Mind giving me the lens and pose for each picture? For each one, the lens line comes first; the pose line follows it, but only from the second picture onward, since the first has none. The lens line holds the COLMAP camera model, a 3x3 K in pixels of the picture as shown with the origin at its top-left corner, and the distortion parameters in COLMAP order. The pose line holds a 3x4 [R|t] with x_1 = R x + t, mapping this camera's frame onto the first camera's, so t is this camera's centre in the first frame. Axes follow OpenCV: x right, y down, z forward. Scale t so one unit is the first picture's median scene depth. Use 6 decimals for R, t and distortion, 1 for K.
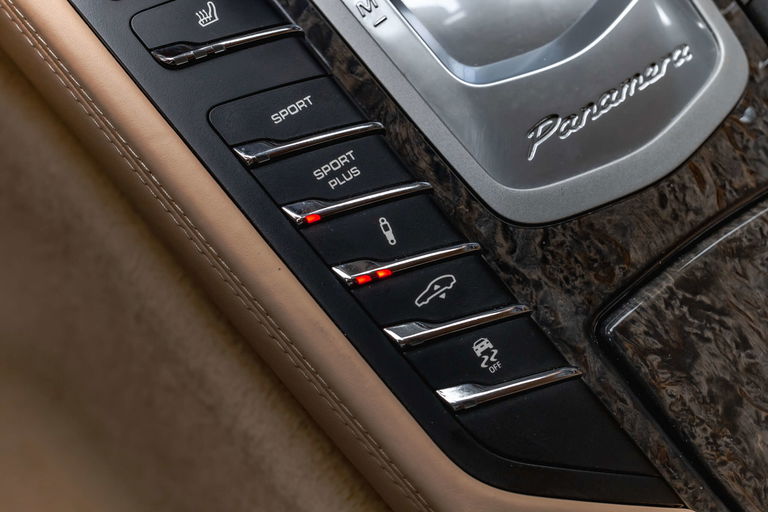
lens RADIAL K [[1183.9, 0, 385.9], [0, 1183.9, 258.3], [0, 0, 1]] dist [-0.047149, 0.000000]
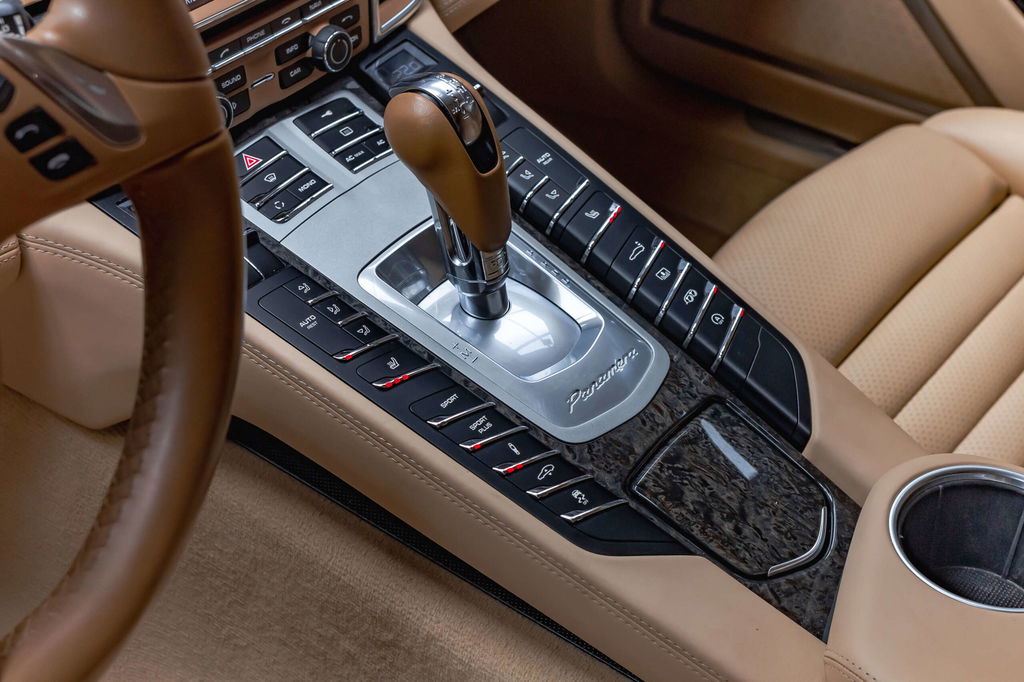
lens RADIAL K [[1578.6, 0, 511.4], [0, 1578.6, 344.7], [0, 0, 1]] dist [-0.047149, 0.000000]
pose [[0.960519, -0.157663, 0.229226, -0.528574], [0.228854, 0.916272, -0.328742, 0.622553], [-0.158203, 0.368223, 0.916179, -1.320644]]
